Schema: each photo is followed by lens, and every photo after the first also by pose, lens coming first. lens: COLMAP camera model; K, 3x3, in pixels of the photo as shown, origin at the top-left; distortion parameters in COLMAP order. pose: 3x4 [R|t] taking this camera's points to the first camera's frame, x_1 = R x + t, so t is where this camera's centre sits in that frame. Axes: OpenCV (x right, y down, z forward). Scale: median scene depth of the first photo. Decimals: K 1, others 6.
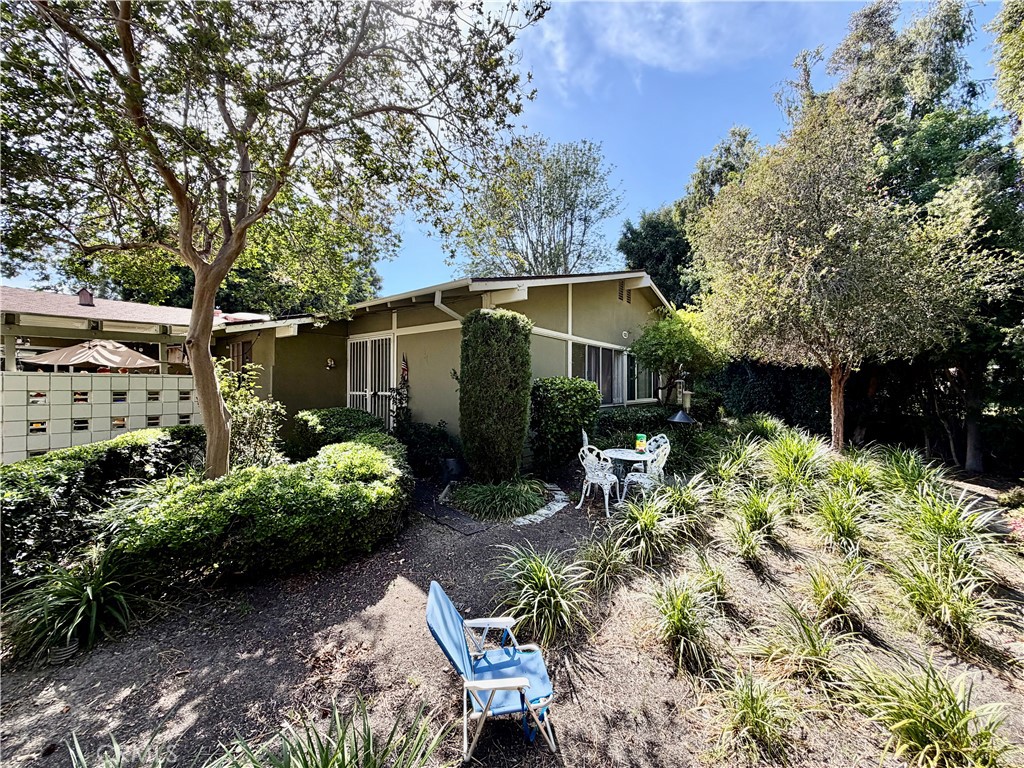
lens RADIAL K [[411.1, 0, 505.3], [0, 411.1, 385.2], [0, 0, 1]] dist [-0.007832, -0.000016]
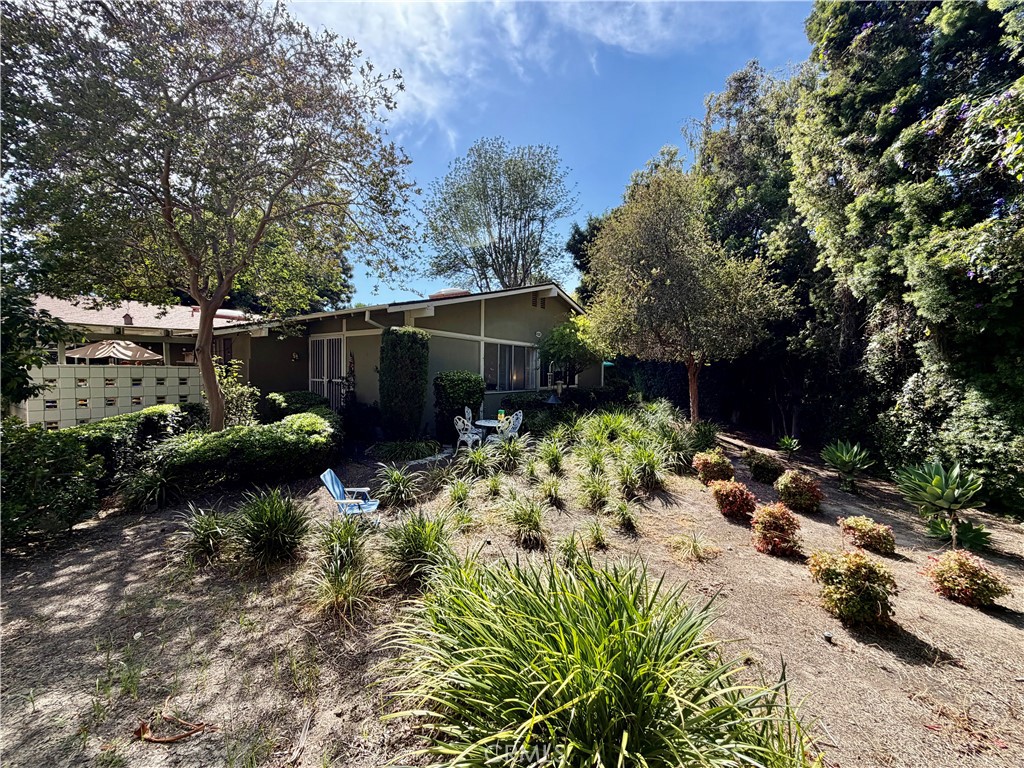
lens RADIAL K [[411.1, 0, 505.3], [0, 411.1, 385.2], [0, 0, 1]] dist [-0.007832, -0.000016]
pose [[0.998680, 0.008165, 0.050717, 0.238309], [-0.010039, 0.999272, 0.036802, -0.024998], [-0.050380, -0.037262, 0.998035, -0.453864]]
